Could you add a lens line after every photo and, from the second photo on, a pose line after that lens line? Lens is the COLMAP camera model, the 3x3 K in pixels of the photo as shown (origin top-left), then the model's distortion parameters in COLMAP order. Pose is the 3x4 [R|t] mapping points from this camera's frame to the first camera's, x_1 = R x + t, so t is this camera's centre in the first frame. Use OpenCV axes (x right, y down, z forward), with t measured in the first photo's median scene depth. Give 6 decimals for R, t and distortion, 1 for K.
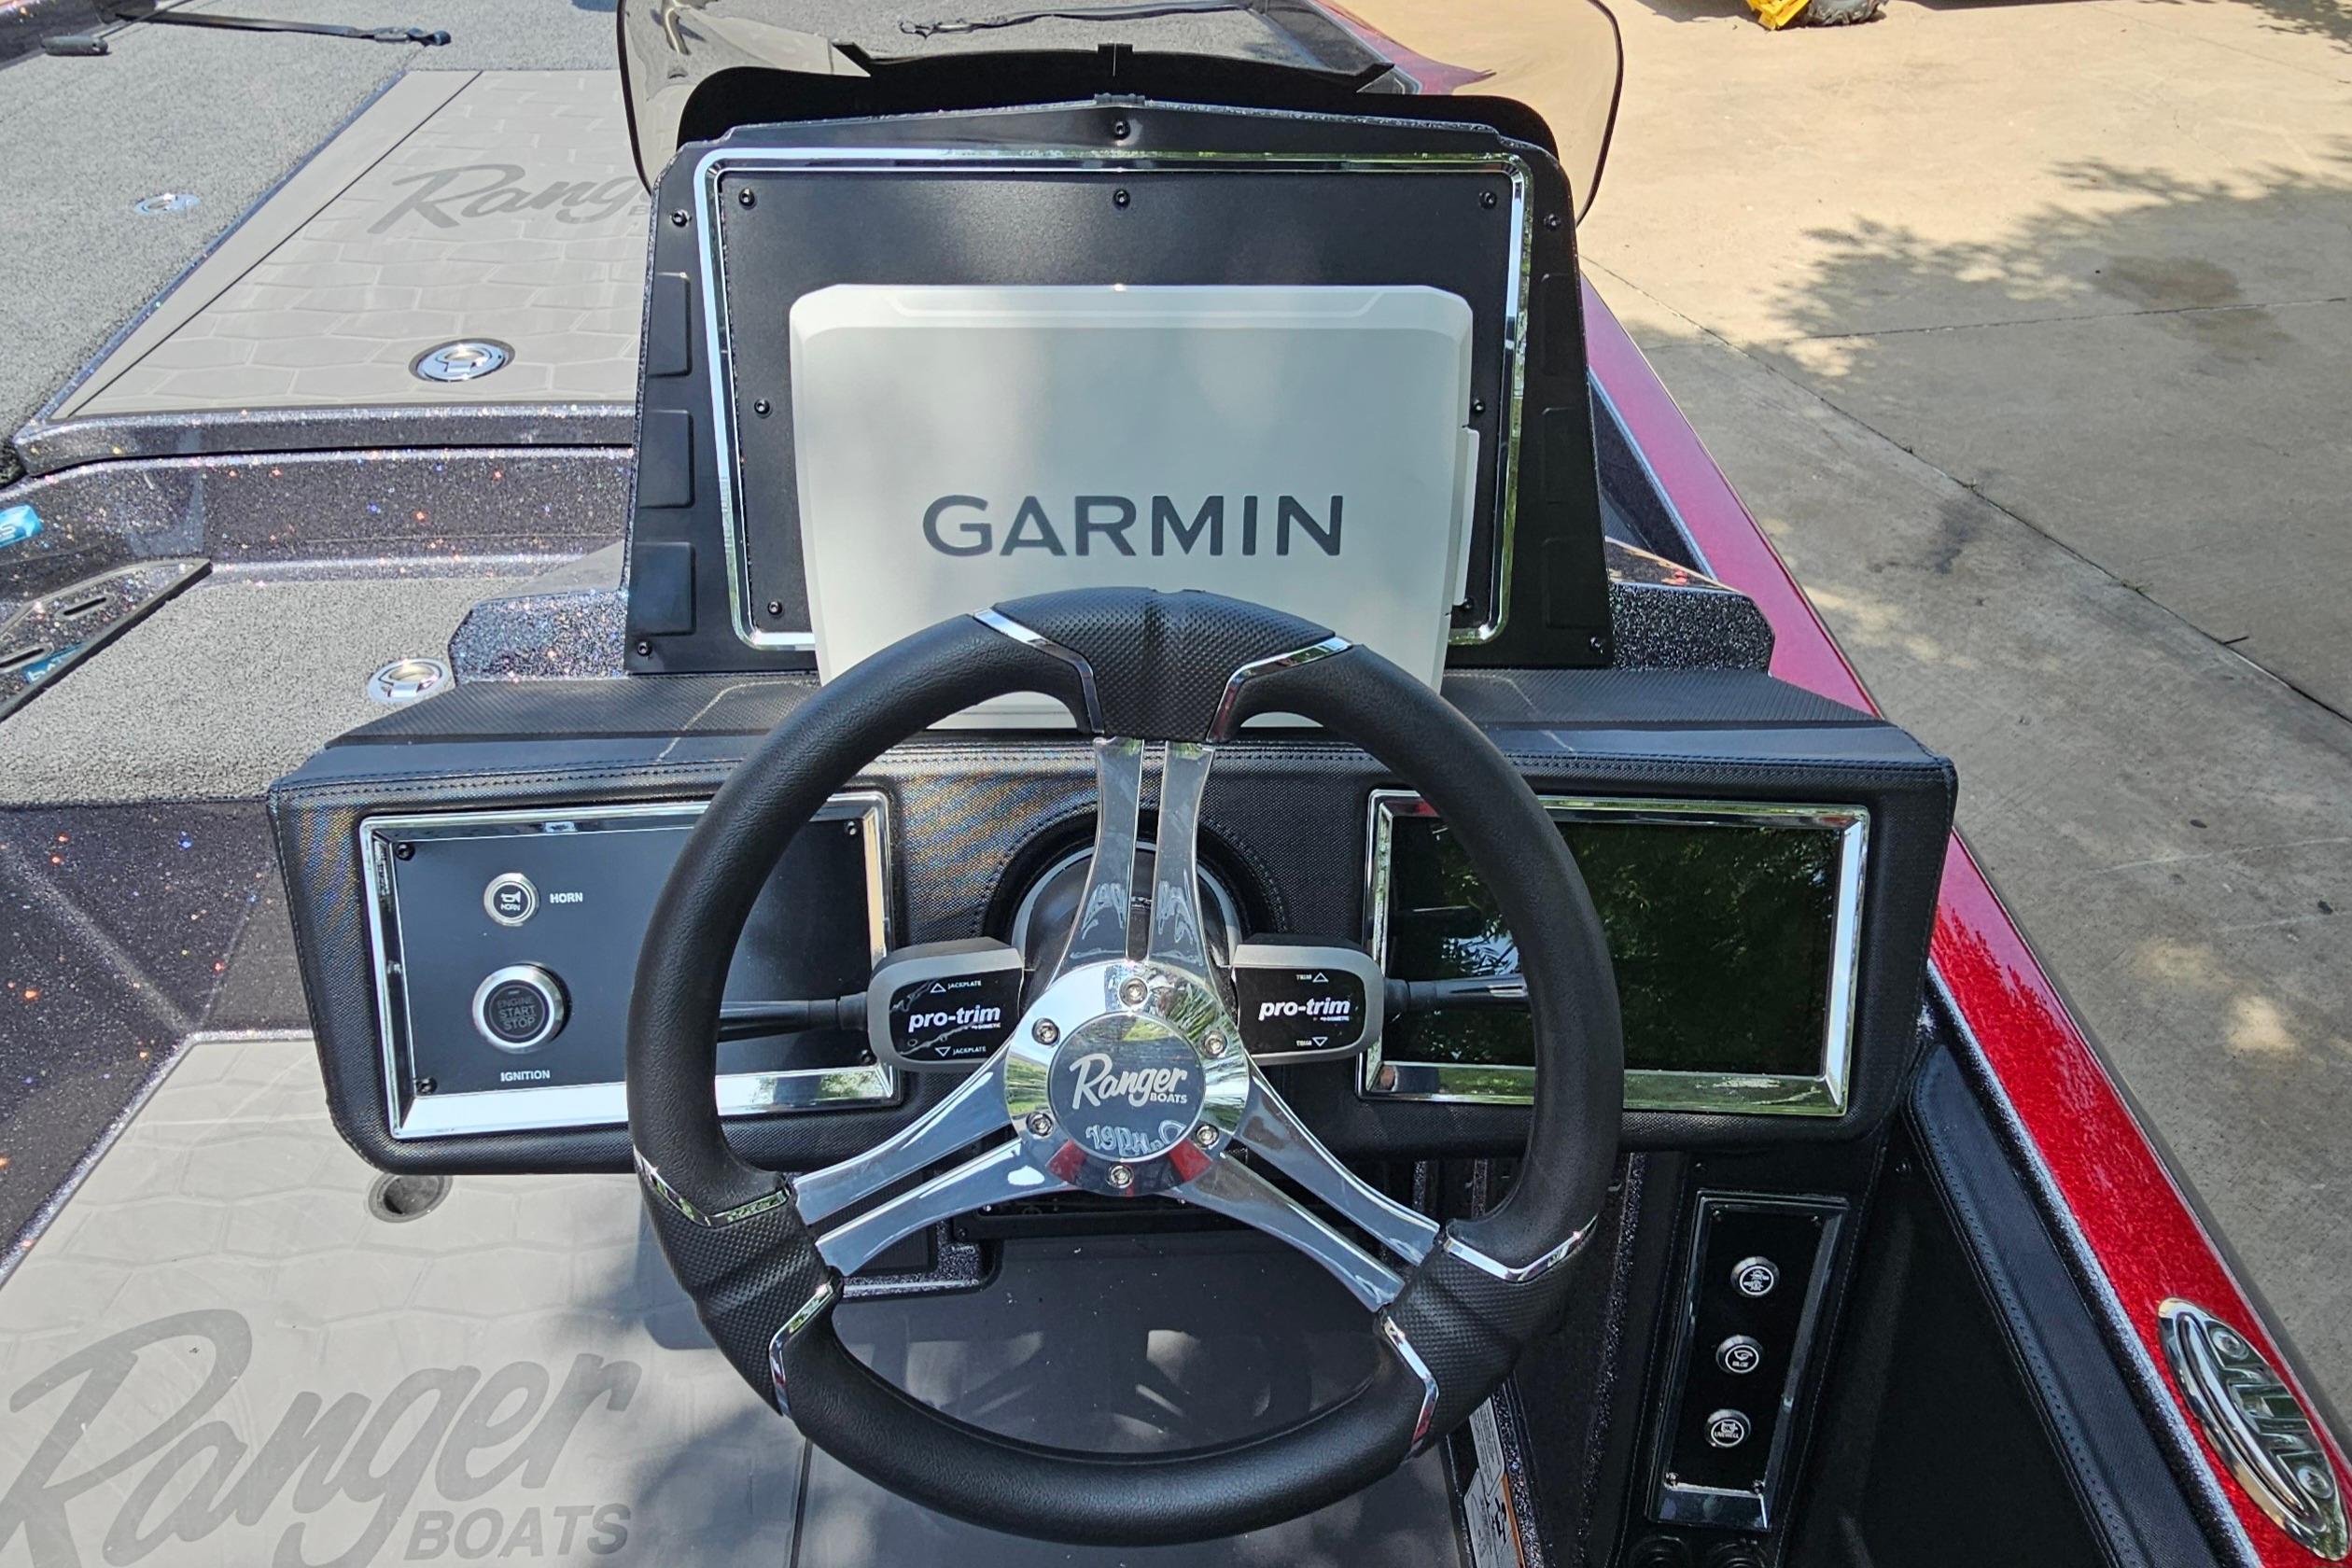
lens RADIAL K [[1324.9, 0, 1195.8], [0, 1324.9, 772.5], [0, 0, 1]] dist [0.003179, -0.002974]
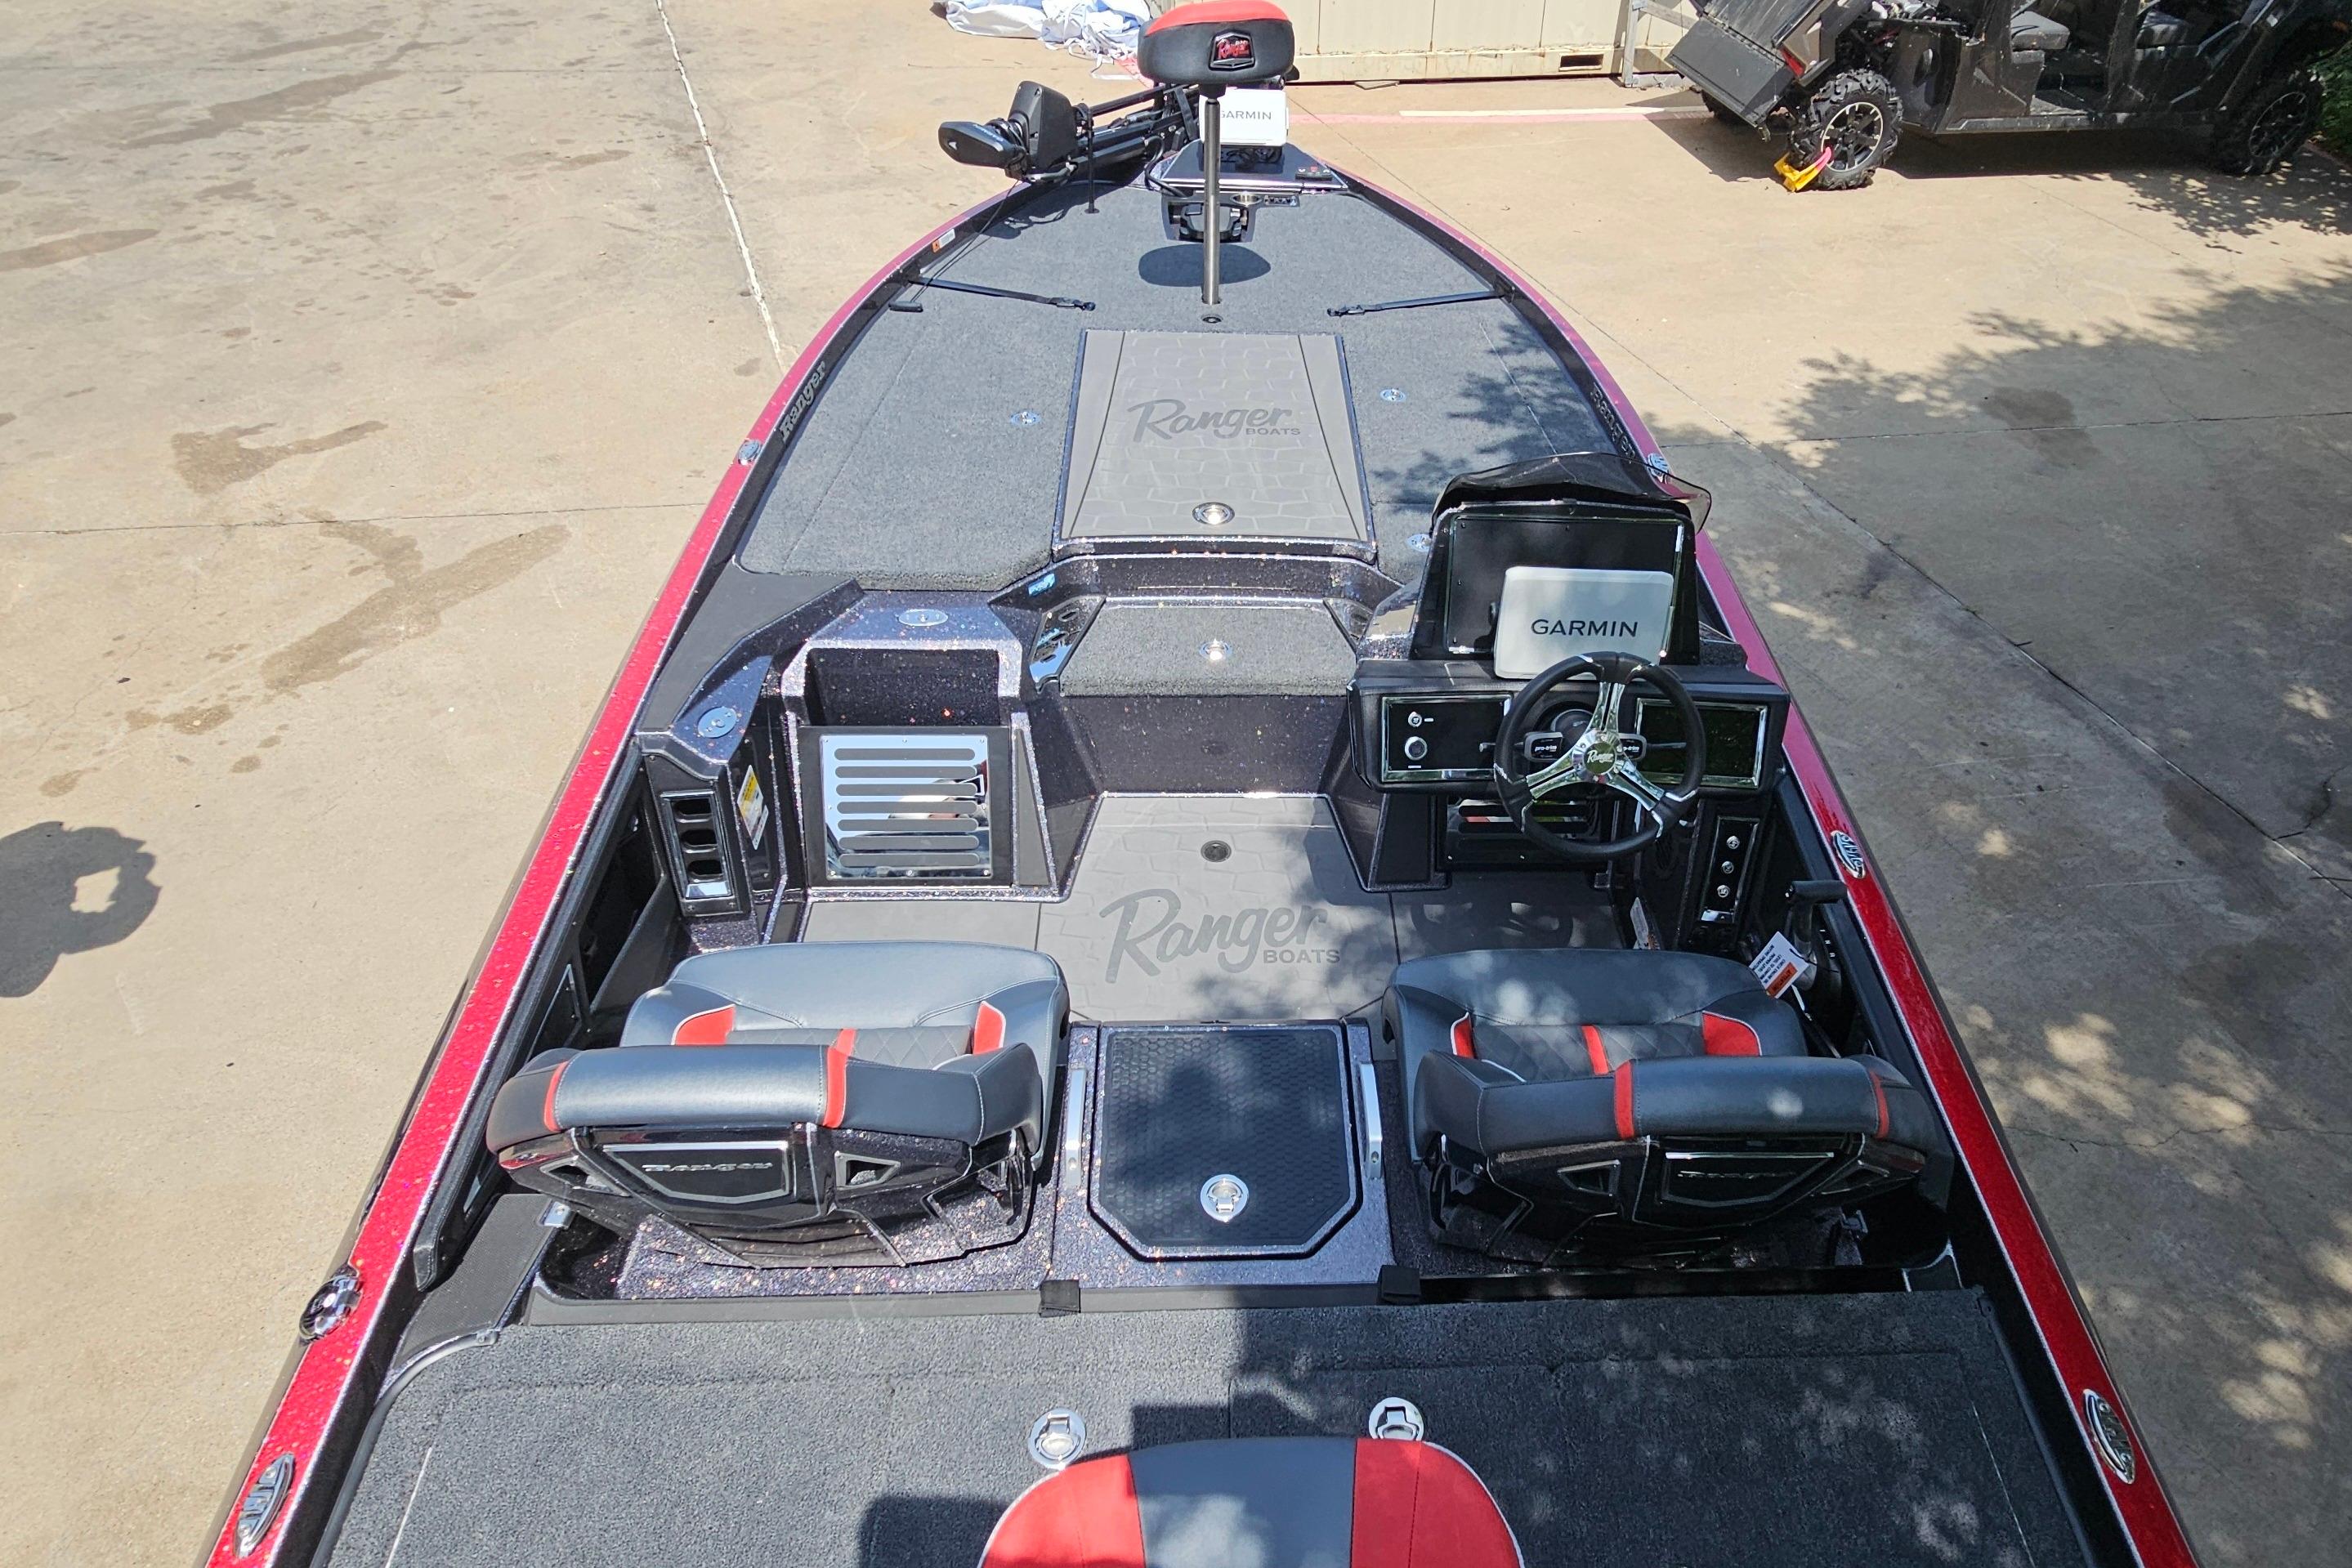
lens RADIAL K [[1621.7, 0, 1173.0], [0, 1621.7, 791.4], [0, 0, 1]] dist [0.005203, -0.000534]
pose [[0.998714, 0.026323, 0.043334, -0.411508], [-0.028087, 0.998780, 0.040619, 0.038284], [-0.042212, -0.041784, 0.998235, -1.061416]]
